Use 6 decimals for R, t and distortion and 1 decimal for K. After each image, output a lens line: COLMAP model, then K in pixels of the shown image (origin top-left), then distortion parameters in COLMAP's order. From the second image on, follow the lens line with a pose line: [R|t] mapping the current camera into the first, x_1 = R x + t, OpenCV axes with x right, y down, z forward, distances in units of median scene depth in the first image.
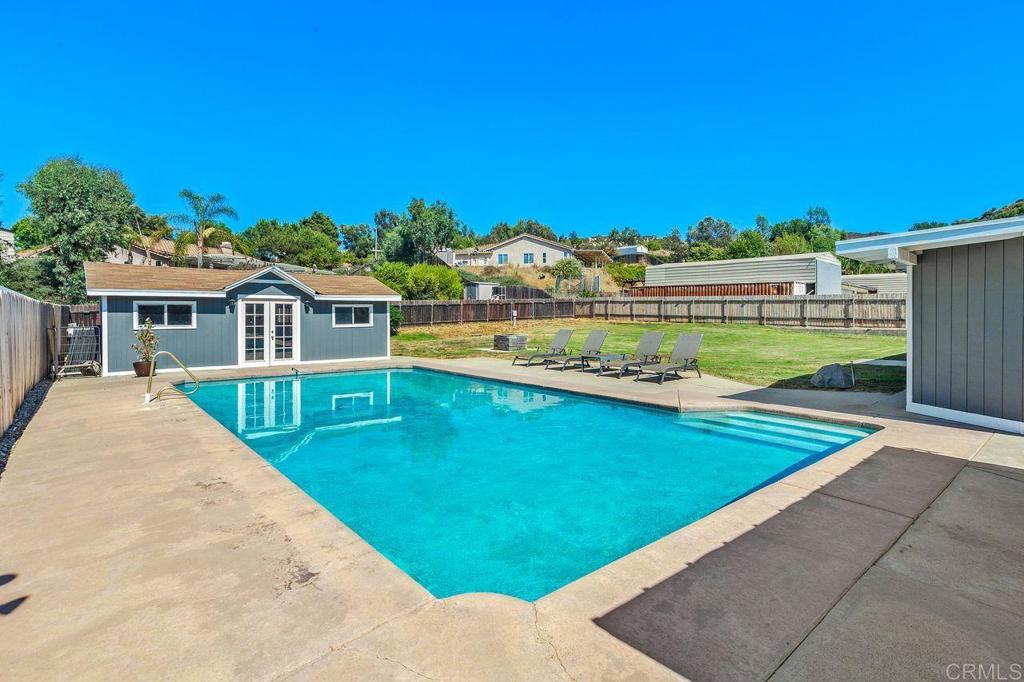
lens RADIAL K [[508.9, 0, 477.2], [0, 508.9, 317.9], [0, 0, 1]] dist [0.001622, 0.000532]
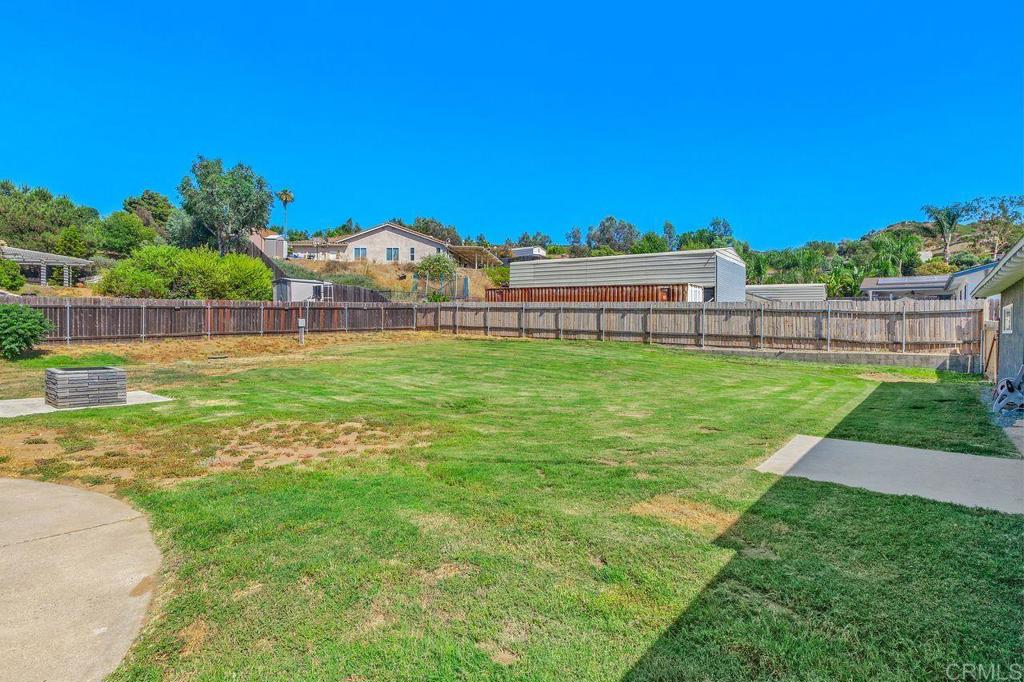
lens RADIAL K [[521.2, 0, 512.3], [0, 521.2, 327.4], [0, 0, 1]] dist [-0.000753, -0.000060]
pose [[0.979029, 0.012161, 0.203356, 0.198721], [-0.011415, 0.999923, -0.004841, -0.002698], [-0.203400, 0.002418, 0.979093, 0.284872]]
